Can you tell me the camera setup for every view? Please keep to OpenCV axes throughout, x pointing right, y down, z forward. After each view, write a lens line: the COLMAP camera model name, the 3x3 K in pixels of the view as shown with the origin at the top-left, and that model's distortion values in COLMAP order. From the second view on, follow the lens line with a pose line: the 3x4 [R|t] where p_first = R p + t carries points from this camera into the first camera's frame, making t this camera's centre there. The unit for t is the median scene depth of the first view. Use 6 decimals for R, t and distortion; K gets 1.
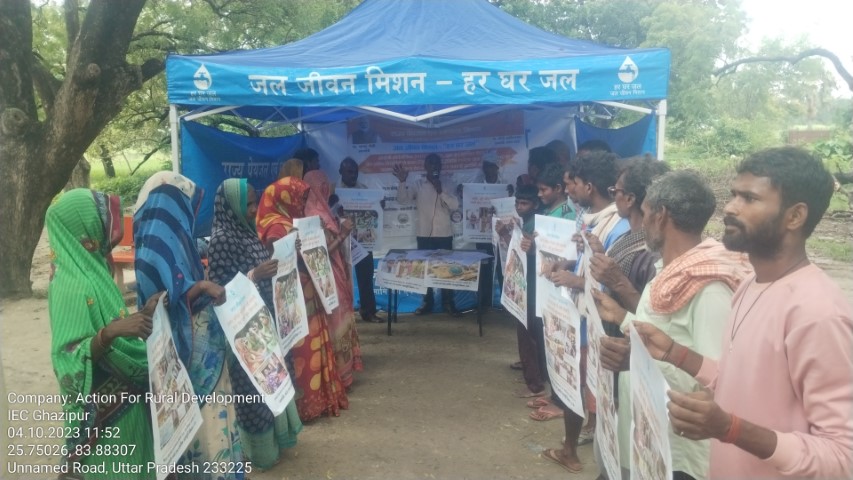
lens RADIAL K [[638.6, 0, 417.7], [0, 638.6, 234.5], [0, 0, 1]] dist [0.110859, -0.181855]
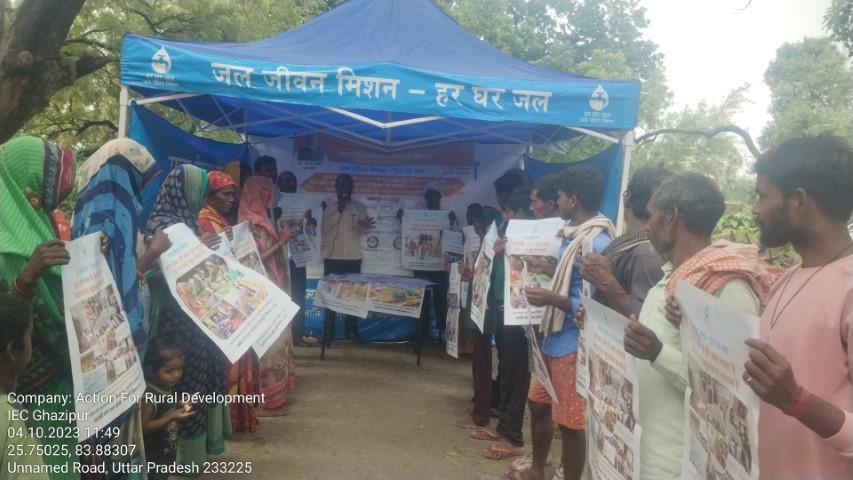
lens RADIAL K [[641.3, 0, 397.7], [0, 641.3, 240.0], [0, 0, 1]] dist [0.074516, -0.119041]
pose [[0.991196, 0.083451, 0.102794, -0.068145], [-0.076369, 0.994548, -0.071010, 0.058343], [-0.108160, 0.062535, 0.992165, 0.046530]]
